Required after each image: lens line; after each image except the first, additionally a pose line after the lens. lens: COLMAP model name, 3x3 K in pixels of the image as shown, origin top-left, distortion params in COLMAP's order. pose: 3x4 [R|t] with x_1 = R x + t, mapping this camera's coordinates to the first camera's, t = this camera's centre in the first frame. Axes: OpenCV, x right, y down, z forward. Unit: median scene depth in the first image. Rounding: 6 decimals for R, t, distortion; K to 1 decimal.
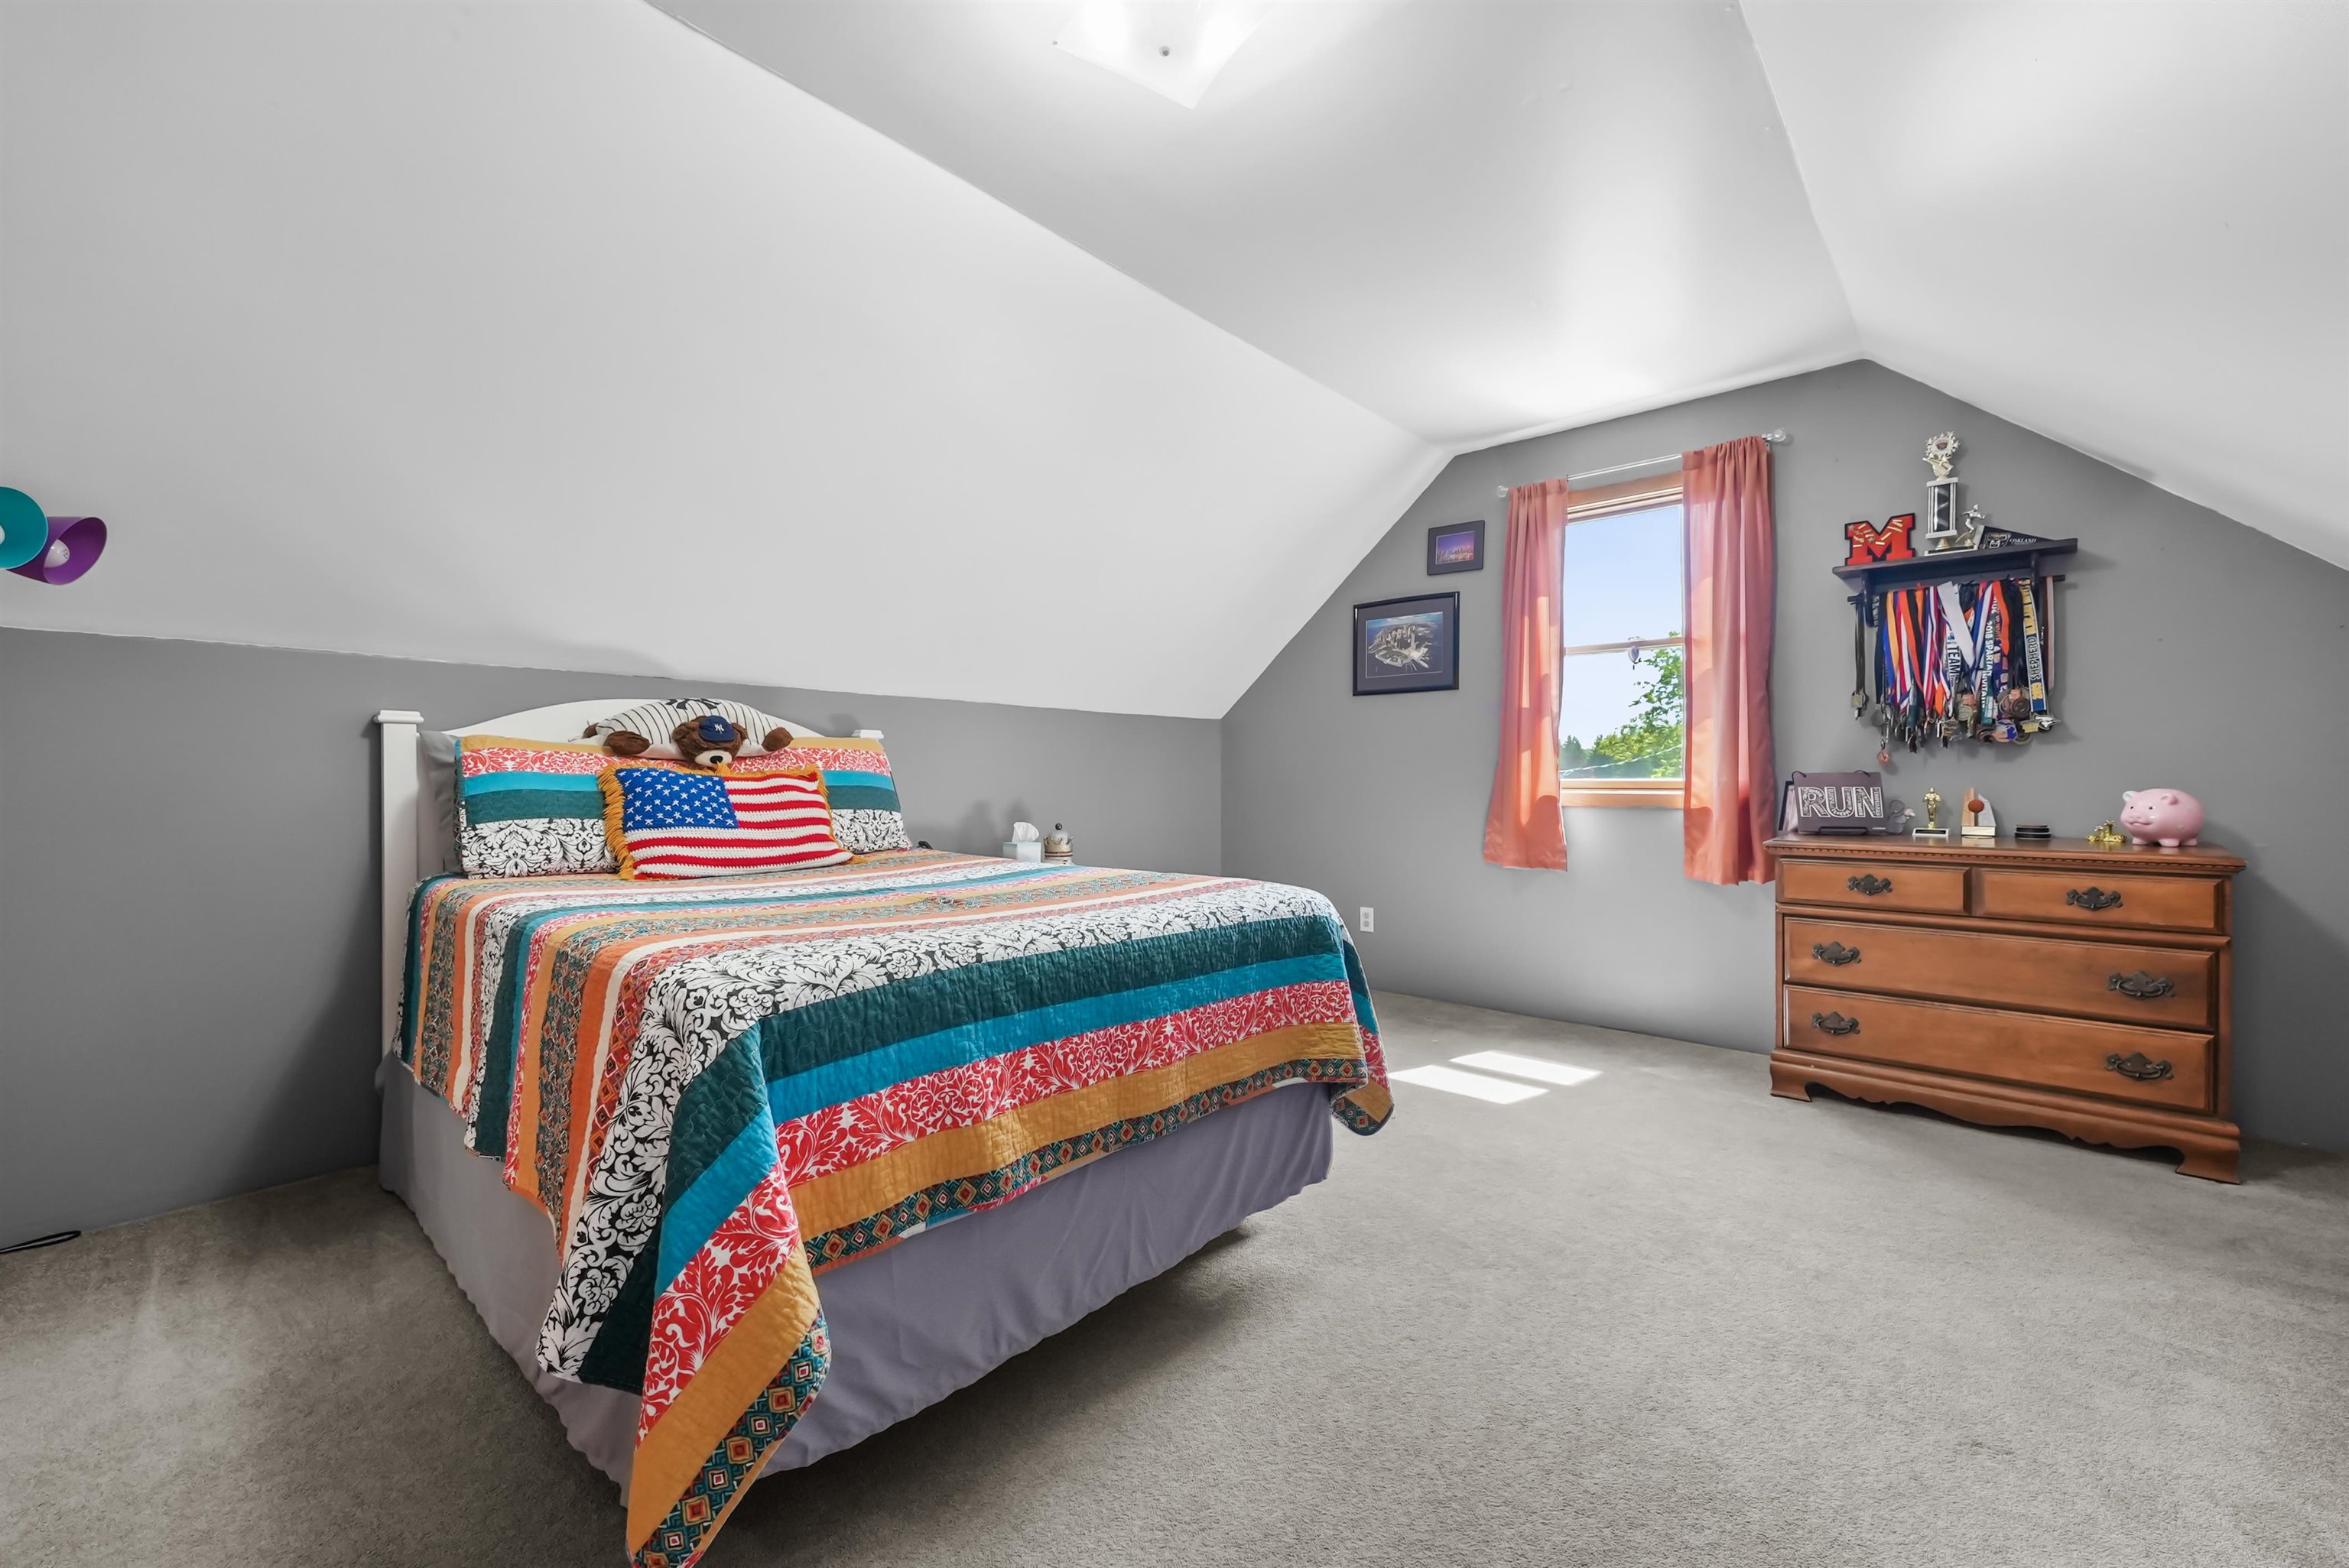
lens RADIAL K [[943.8, 0, 1174.5], [0, 943.8, 784.0], [0, 0, 1]] dist [-0.002467, 0.000327]
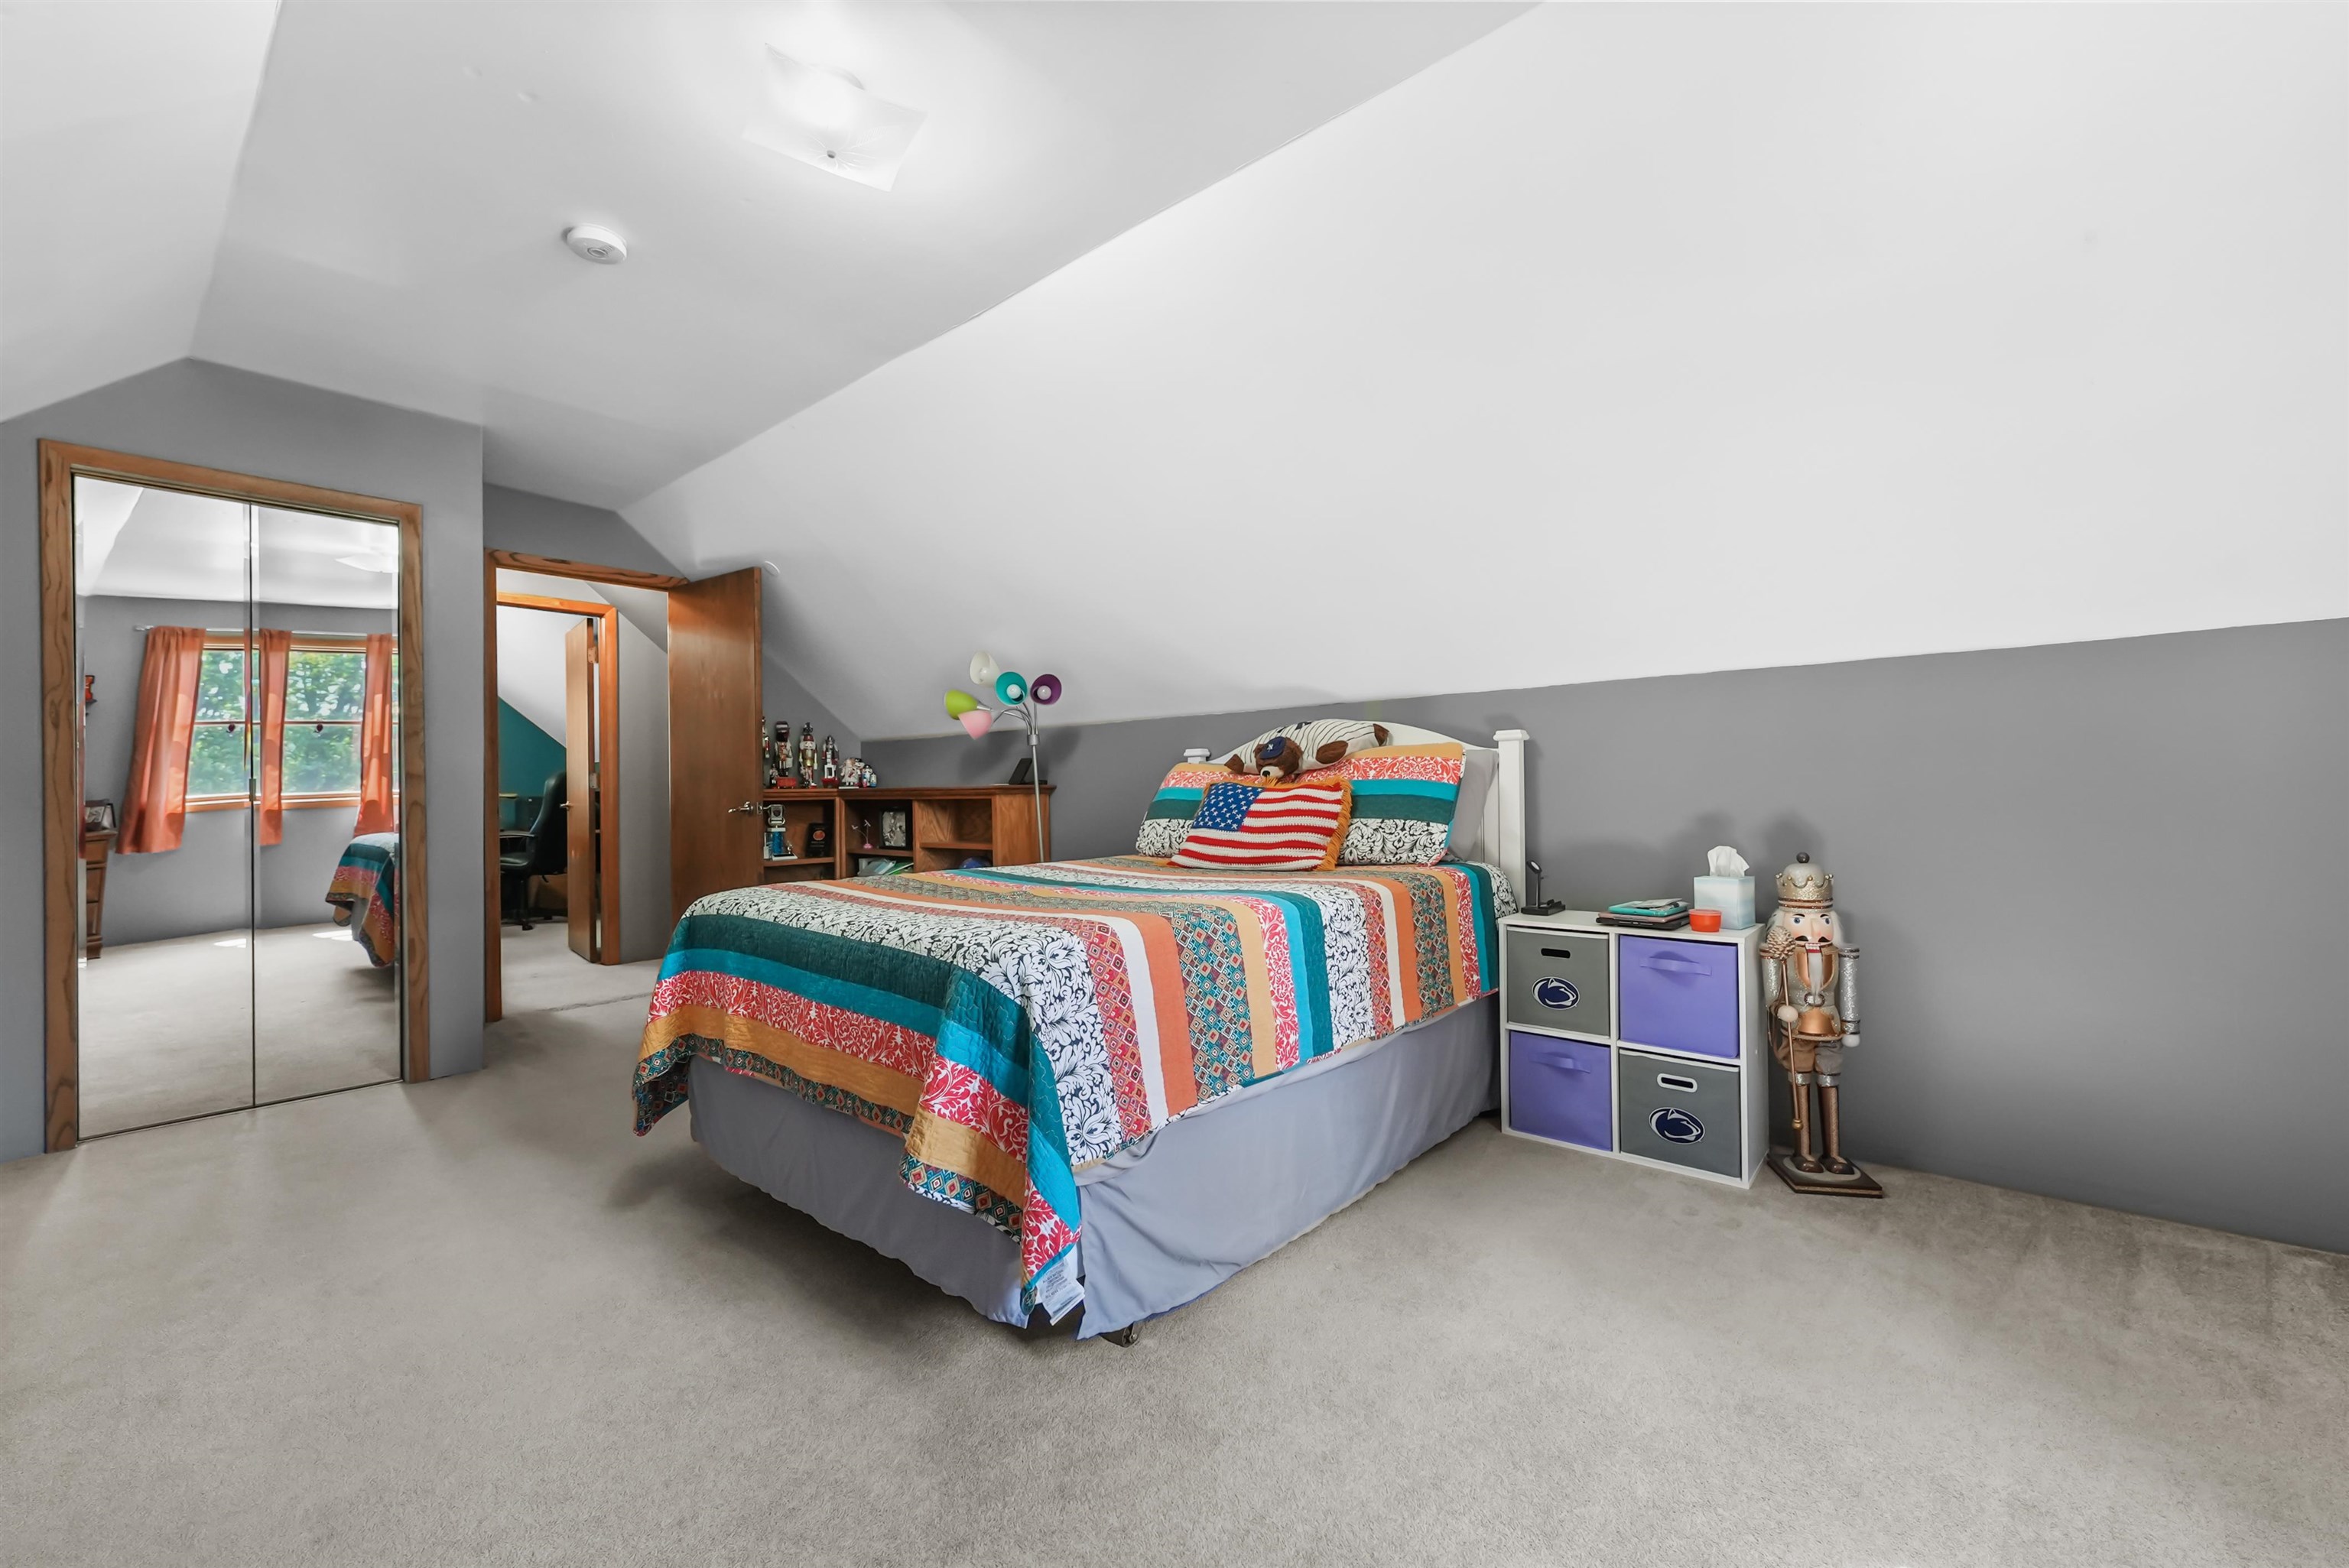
lens RADIAL K [[943.8, 0, 1174.5], [0, 943.8, 784.0], [0, 0, 1]] dist [-0.002467, 0.000327]
pose [[0.024957, -0.009585, -0.999643, 1.003672], [0.012244, 0.999882, -0.009282, -0.004350], [0.999614, -0.012008, 0.025071, 1.224164]]
